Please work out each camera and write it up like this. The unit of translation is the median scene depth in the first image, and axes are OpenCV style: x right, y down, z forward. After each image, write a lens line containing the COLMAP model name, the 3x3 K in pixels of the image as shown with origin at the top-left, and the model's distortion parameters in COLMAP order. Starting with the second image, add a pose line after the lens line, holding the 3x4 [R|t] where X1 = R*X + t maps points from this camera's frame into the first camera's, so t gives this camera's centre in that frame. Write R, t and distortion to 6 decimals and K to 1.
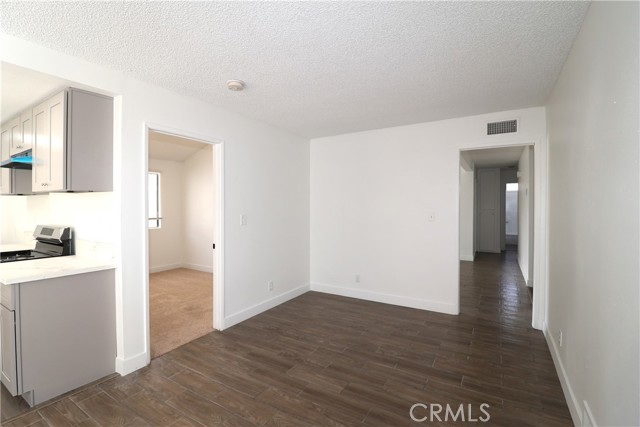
lens RADIAL K [[294.2, 0, 320.2], [0, 294.2, 206.8], [0, 0, 1]] dist [-0.000305, -0.012416]
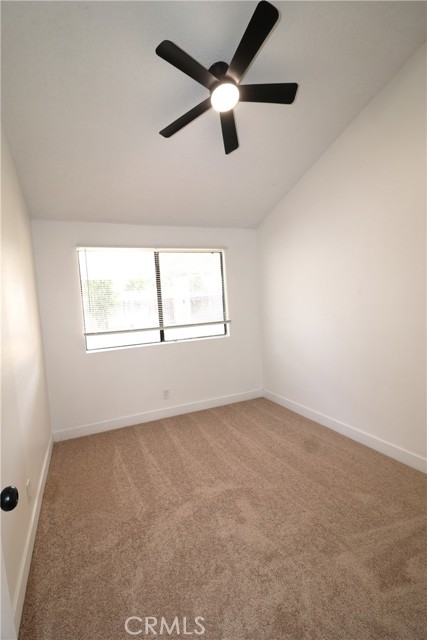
lens RADIAL K [[294.2, 0, 203.9], [0, 294.2, 320.5], [0, 0, 1]] dist [-0.000305, -0.012416]
pose [[0.805552, -0.009600, -0.592448, -0.467217], [0.058242, 0.996310, 0.063048, -0.014425], [0.589656, -0.085294, 0.803138, 1.018166]]
